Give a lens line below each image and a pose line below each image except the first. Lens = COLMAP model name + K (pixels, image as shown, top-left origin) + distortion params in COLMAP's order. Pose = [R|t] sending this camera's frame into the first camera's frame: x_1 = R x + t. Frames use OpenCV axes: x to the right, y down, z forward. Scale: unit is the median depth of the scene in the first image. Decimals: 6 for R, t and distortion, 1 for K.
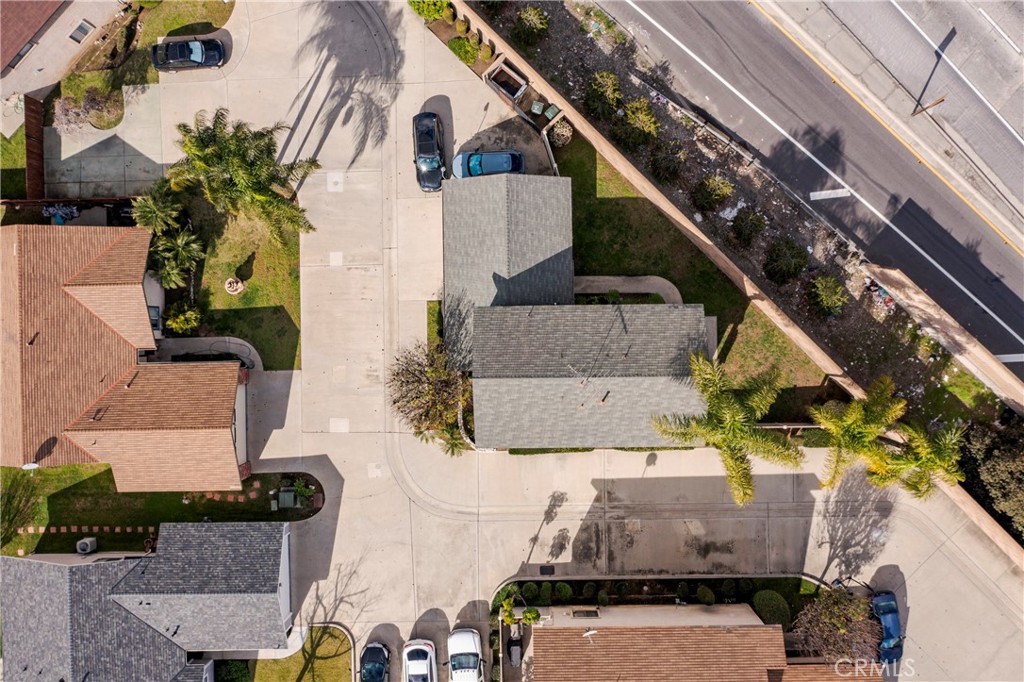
lens RADIAL K [[811.1, 0, 512.0], [0, 811.1, 341.0], [0, 0, 1]] dist [-0.001976, -0.002795]
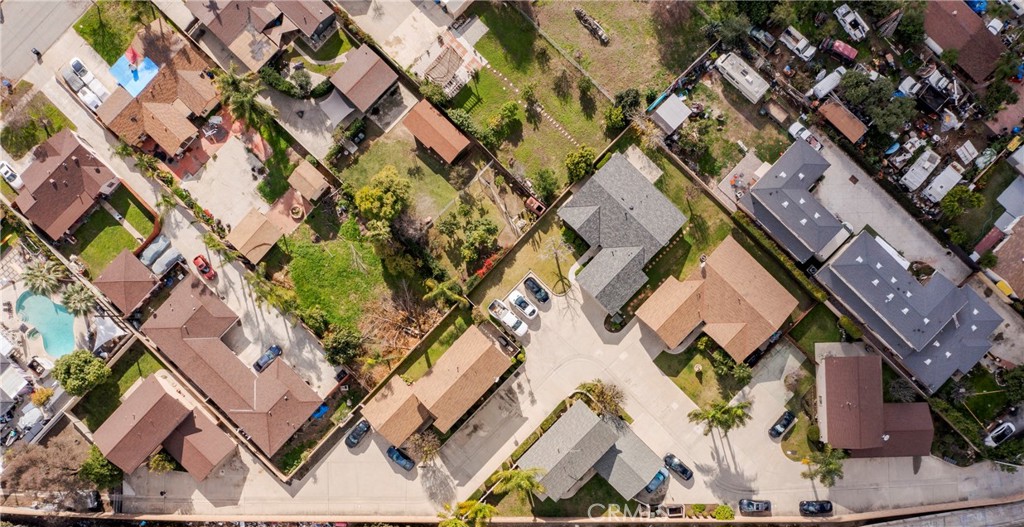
lens RADIAL K [[993.5, 0, 512.0], [0, 993.5, 263.5], [0, 0, 1]] dist [-0.002219, -0.003251]
pose [[-0.713180, 0.700200, 0.033077, -0.268372], [-0.700656, -0.713492, -0.003215, 0.534475], [0.021349, -0.025468, 0.999448, -1.874270]]
